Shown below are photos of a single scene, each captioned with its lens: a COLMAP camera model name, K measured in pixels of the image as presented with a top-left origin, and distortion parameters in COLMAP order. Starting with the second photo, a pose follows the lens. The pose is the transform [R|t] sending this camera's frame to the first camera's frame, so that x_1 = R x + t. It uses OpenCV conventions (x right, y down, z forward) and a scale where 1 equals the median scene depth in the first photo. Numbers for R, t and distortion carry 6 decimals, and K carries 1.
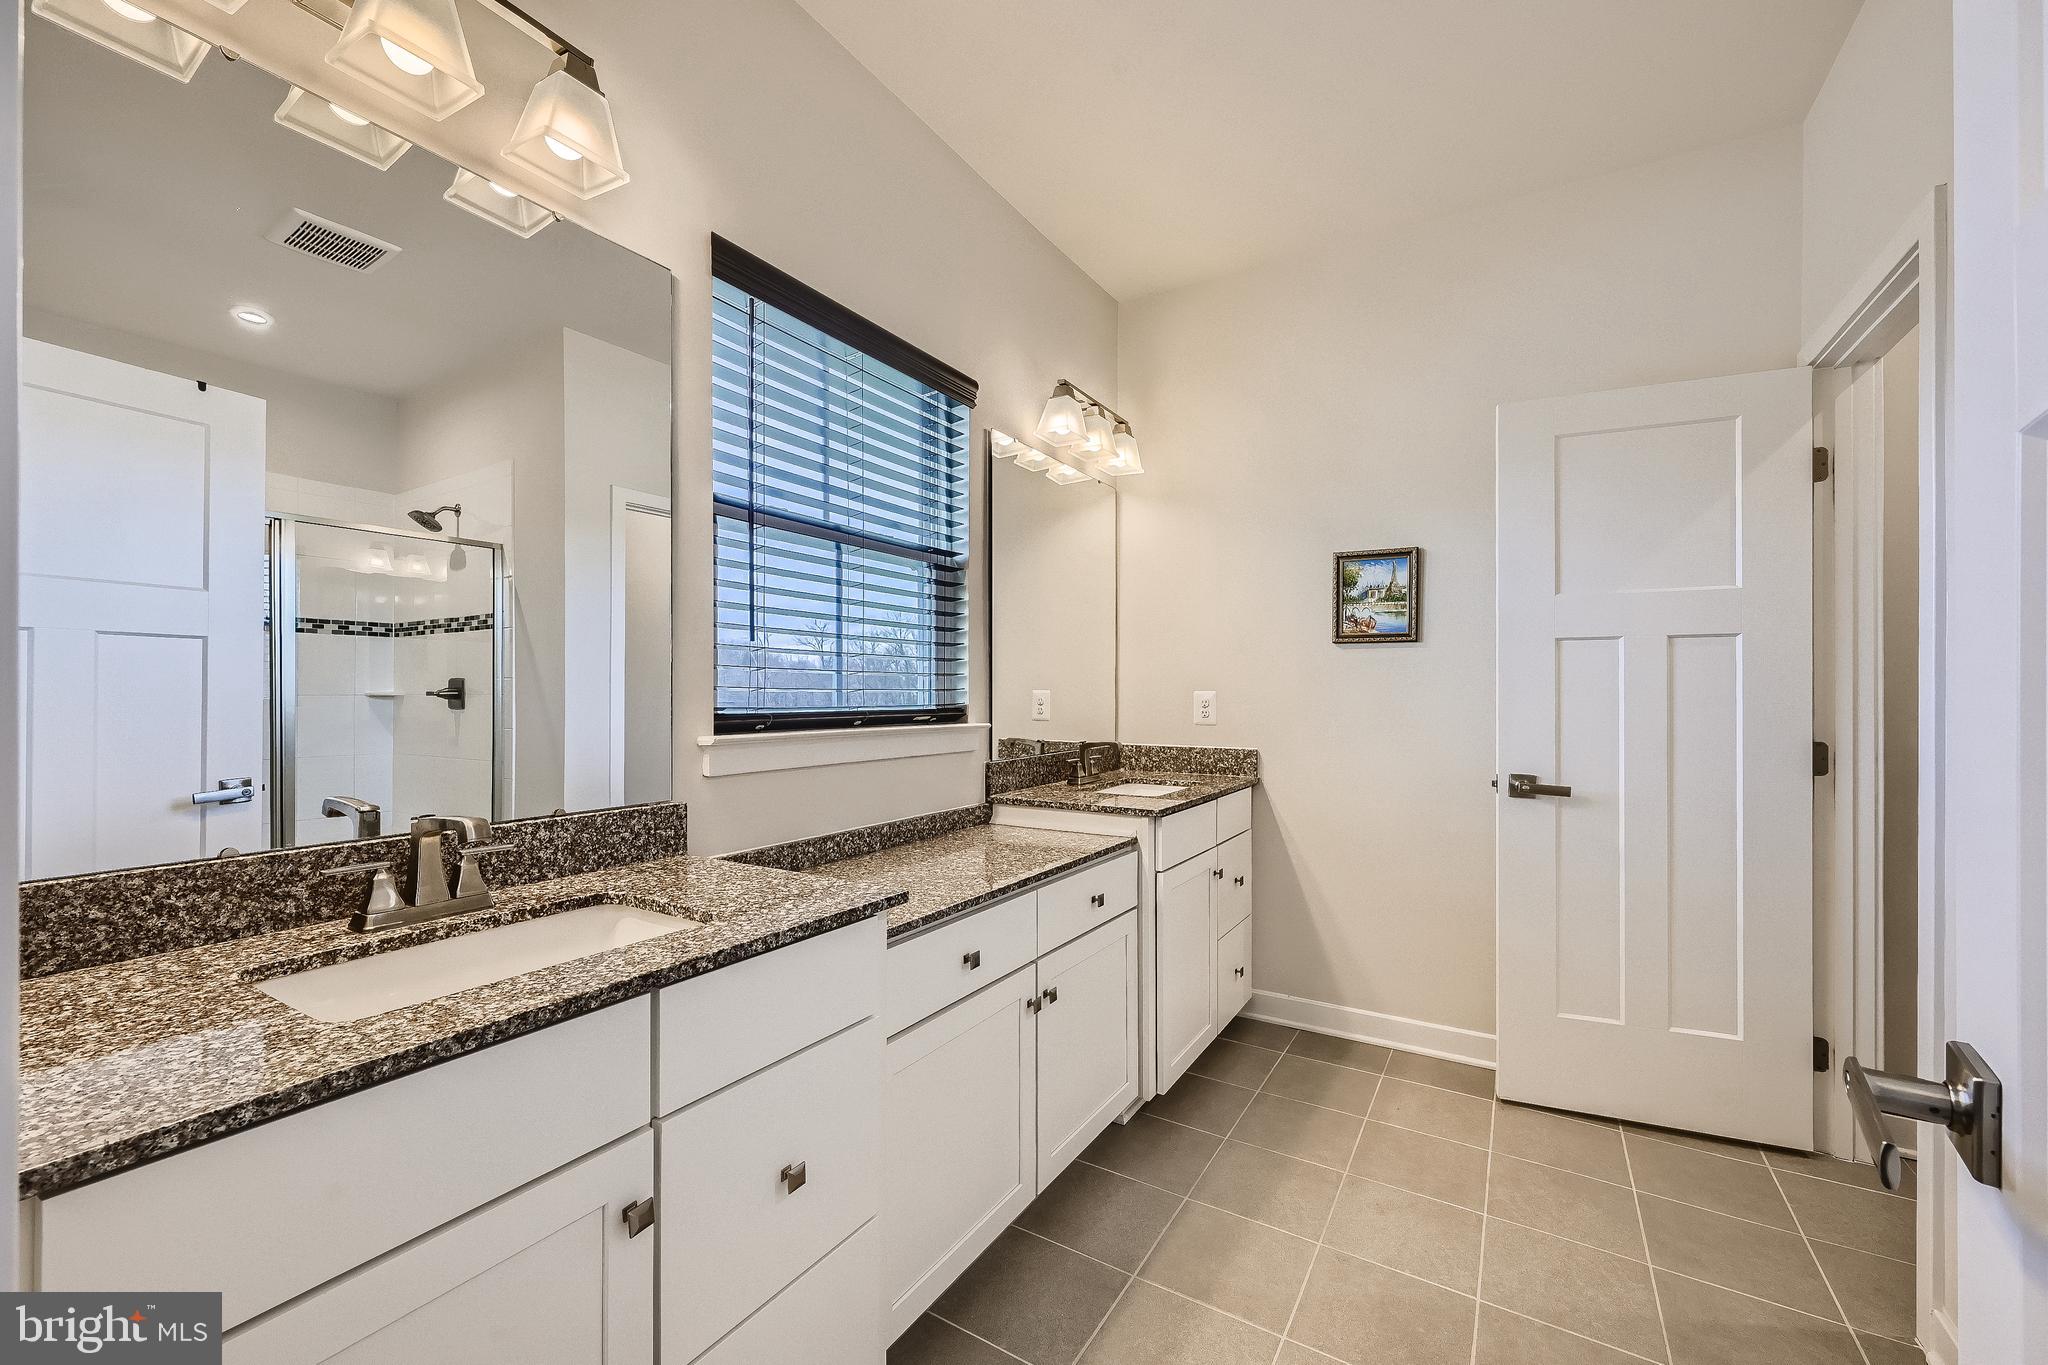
lens RADIAL K [[812.3, 0, 1022.1], [0, 812.3, 691.5], [0, 0, 1]] dist [0.000725, 0.000068]
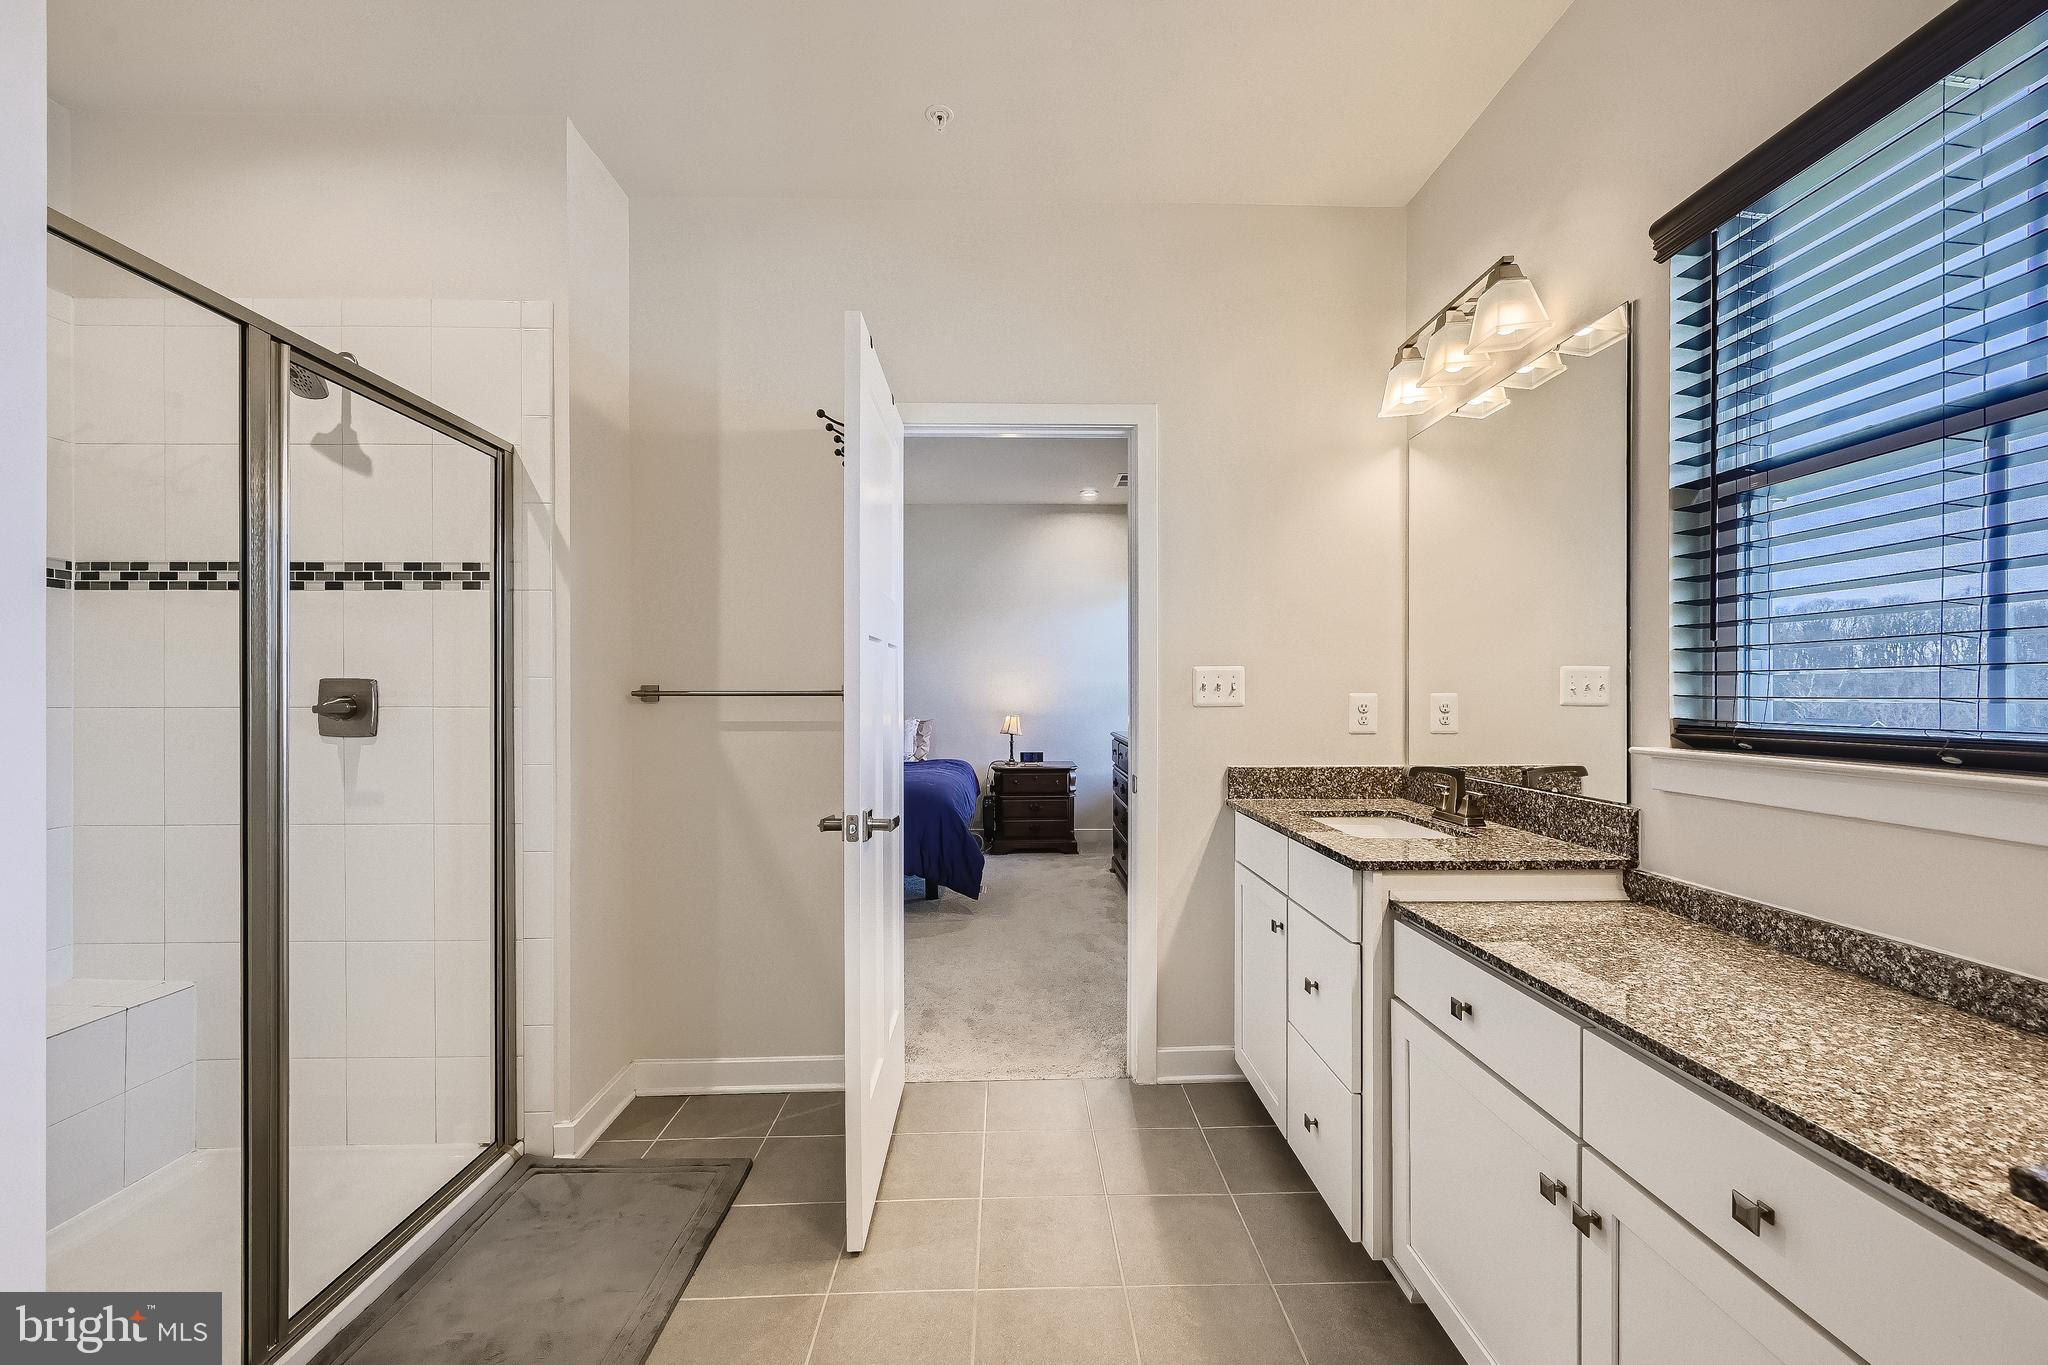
lens RADIAL K [[812.3, 0, 1022.1], [0, 812.3, 691.5], [0, 0, 1]] dist [0.000725, 0.000068]
pose [[-0.838680, -0.004153, -0.544608, 0.660215], [-0.000410, 0.999975, -0.006994, -0.003288], [0.544624, -0.005643, -0.838661, 1.202284]]
